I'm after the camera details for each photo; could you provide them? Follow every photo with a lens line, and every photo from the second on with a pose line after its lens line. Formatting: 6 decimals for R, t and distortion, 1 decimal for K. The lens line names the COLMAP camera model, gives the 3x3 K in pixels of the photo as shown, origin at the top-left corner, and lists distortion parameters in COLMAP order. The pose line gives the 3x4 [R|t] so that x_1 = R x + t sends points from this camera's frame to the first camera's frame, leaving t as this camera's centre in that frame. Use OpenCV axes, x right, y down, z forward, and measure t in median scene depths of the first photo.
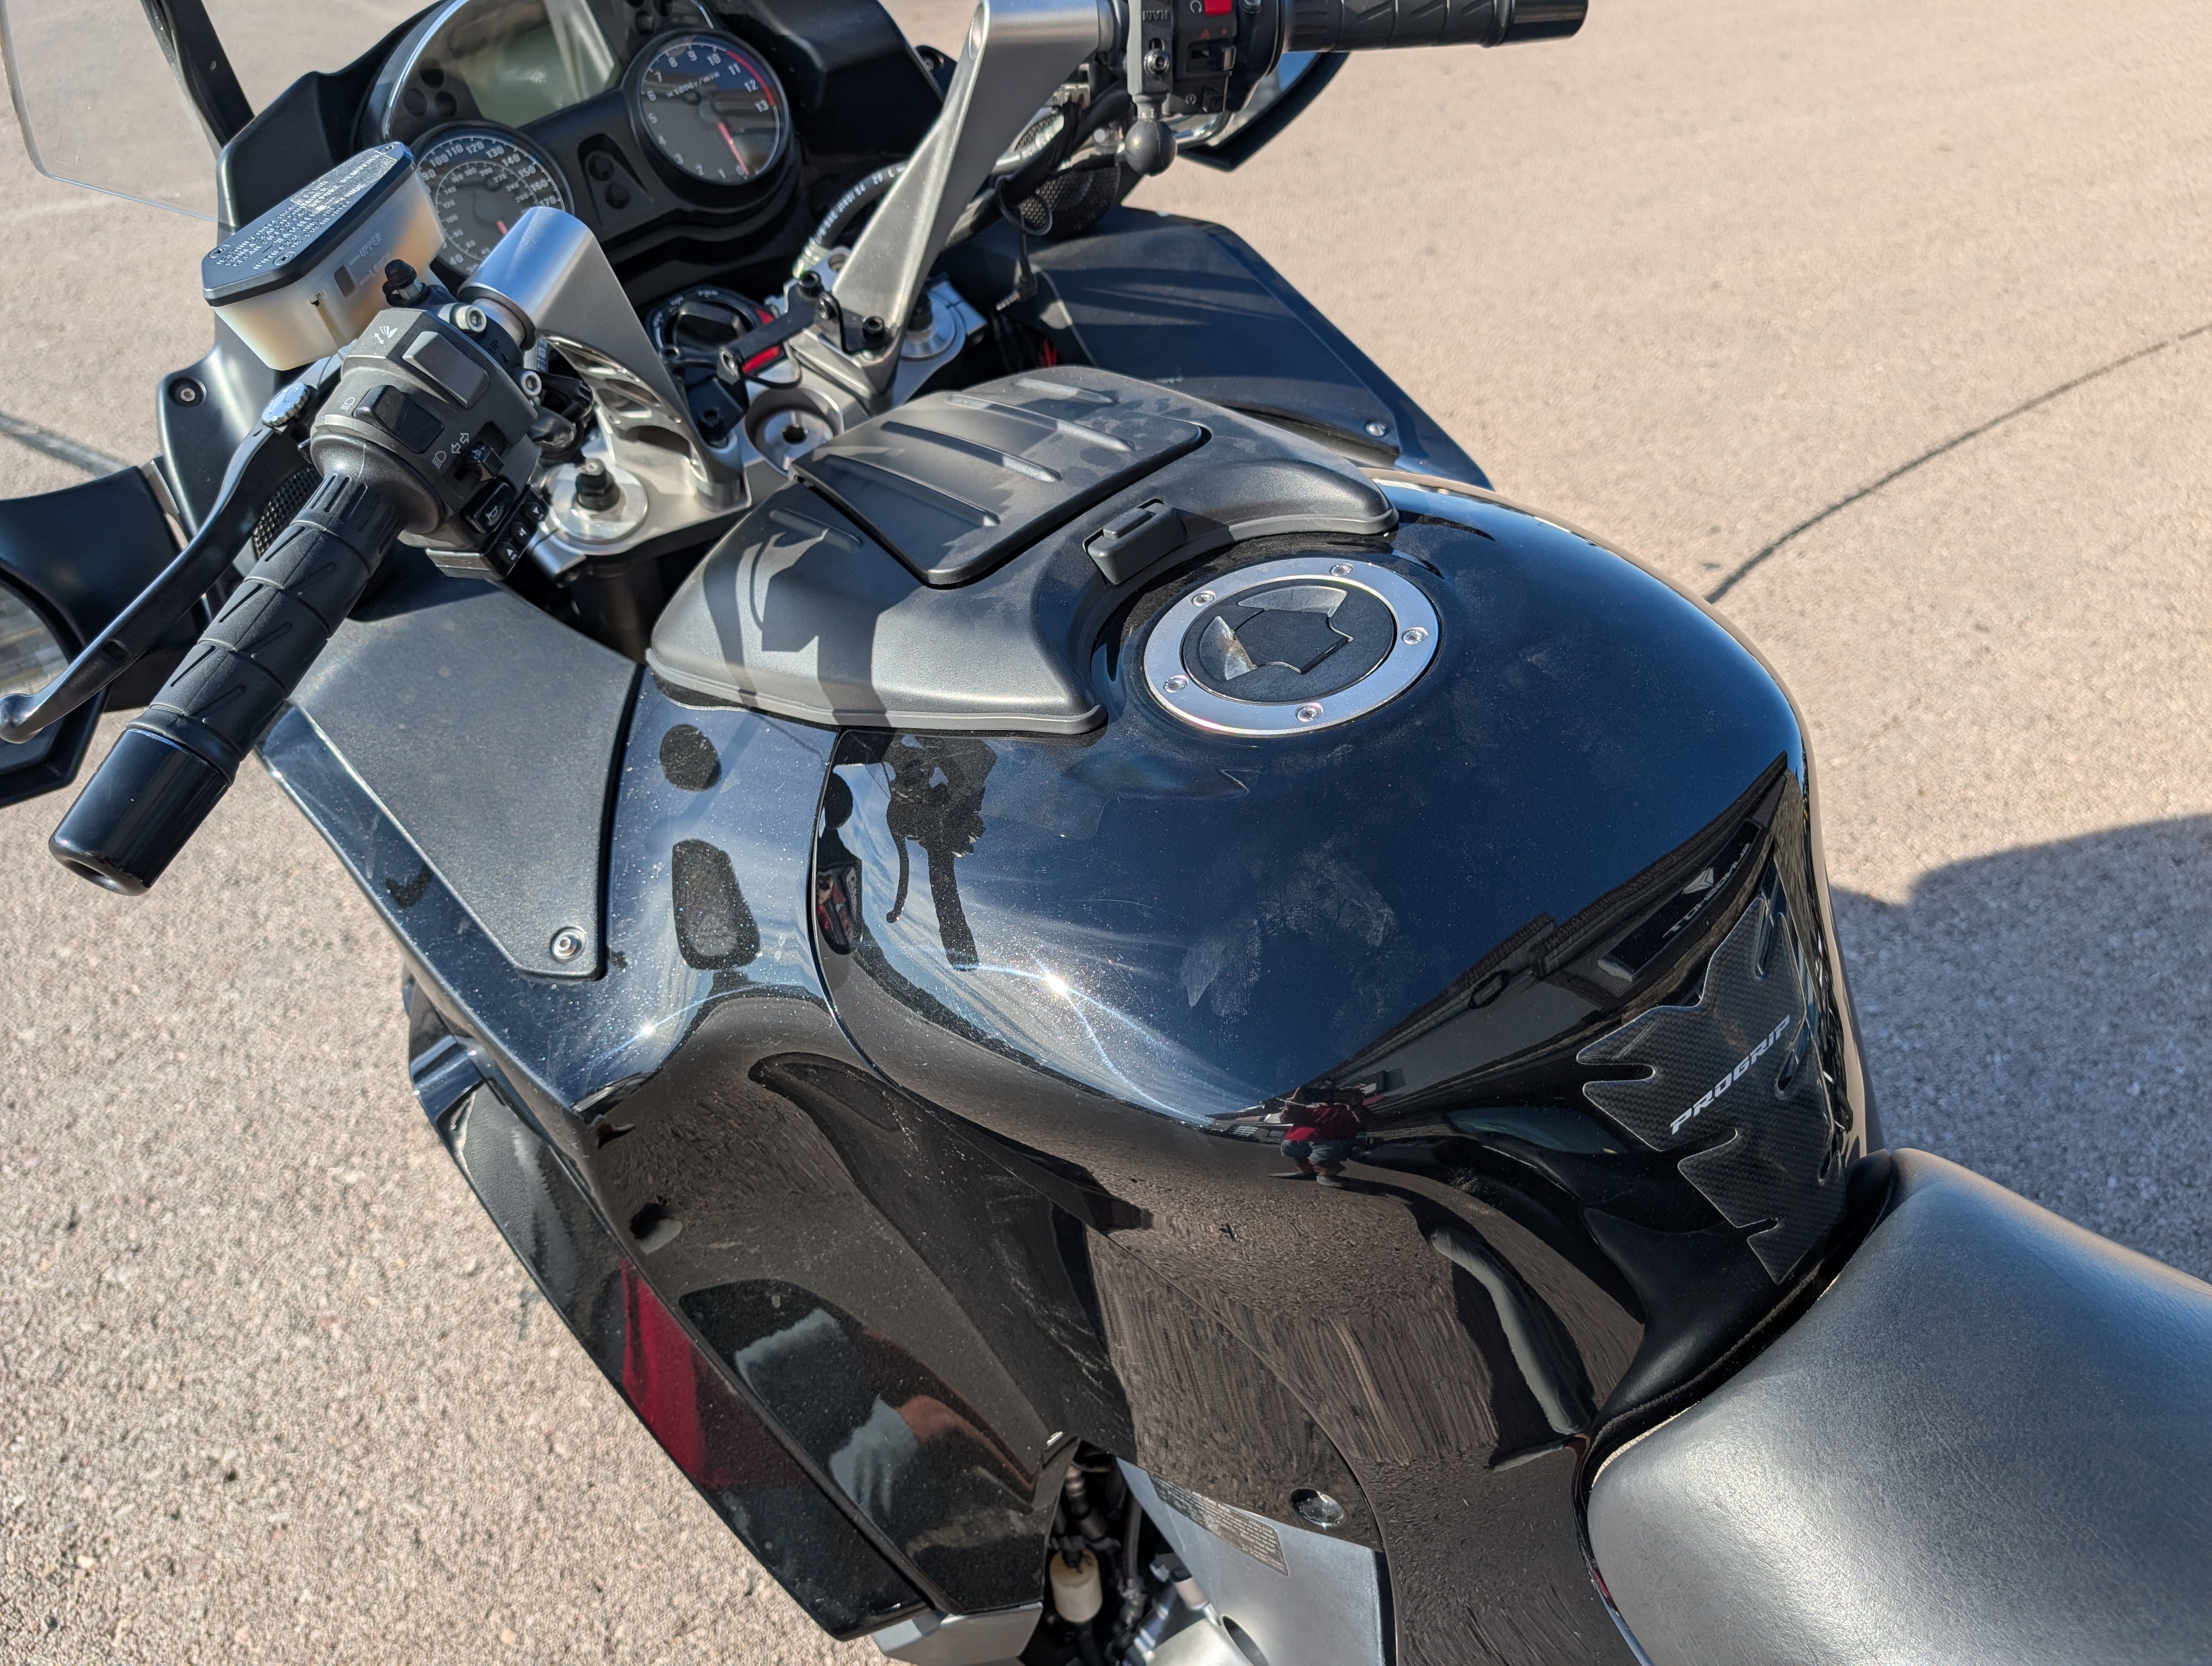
lens RADIAL K [[1565.7, 0, 1095.3], [0, 1565.7, 833.6], [0, 0, 1]] dist [0.009021, -0.010741]
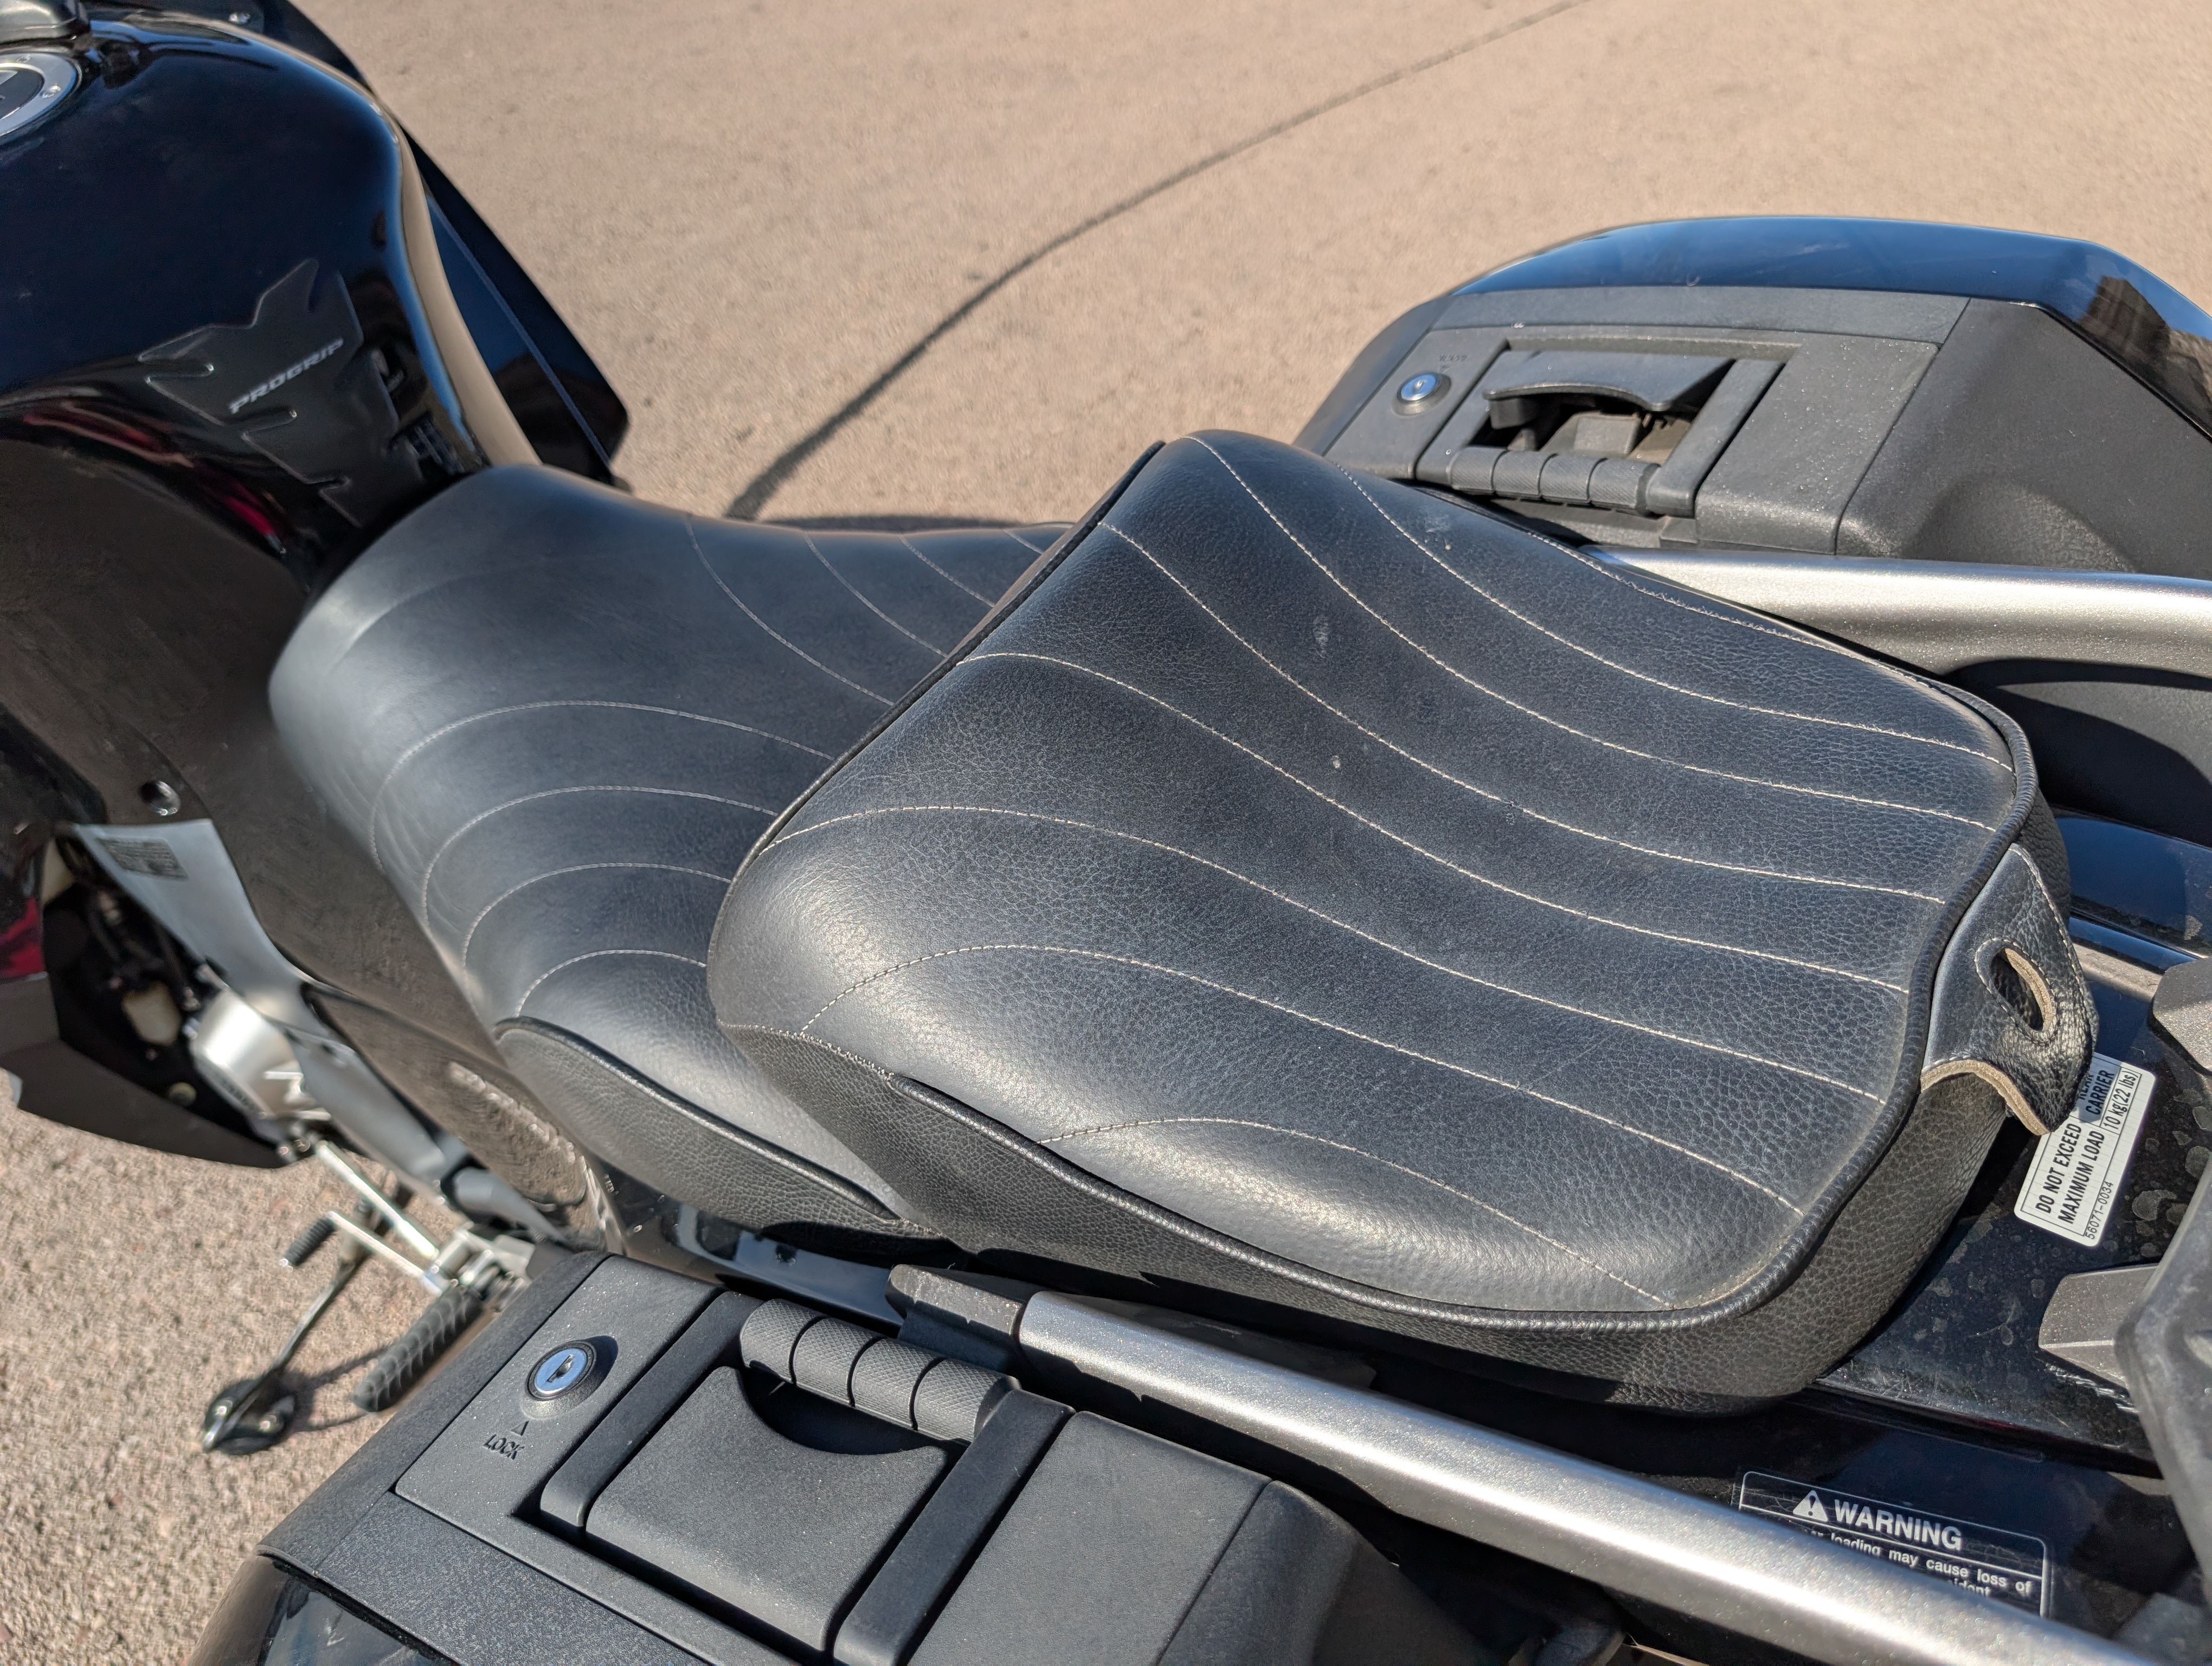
lens RADIAL K [[1588.8, 0, 1108.5], [0, 1588.8, 869.8], [0, 0, 1]] dist [0.000421, -0.001154]
pose [[0.964792, -0.141572, 0.221662, 0.163510], [0.117660, 0.986059, 0.117660, 0.113522], [-0.235230, -0.087436, 0.967999, -0.137722]]
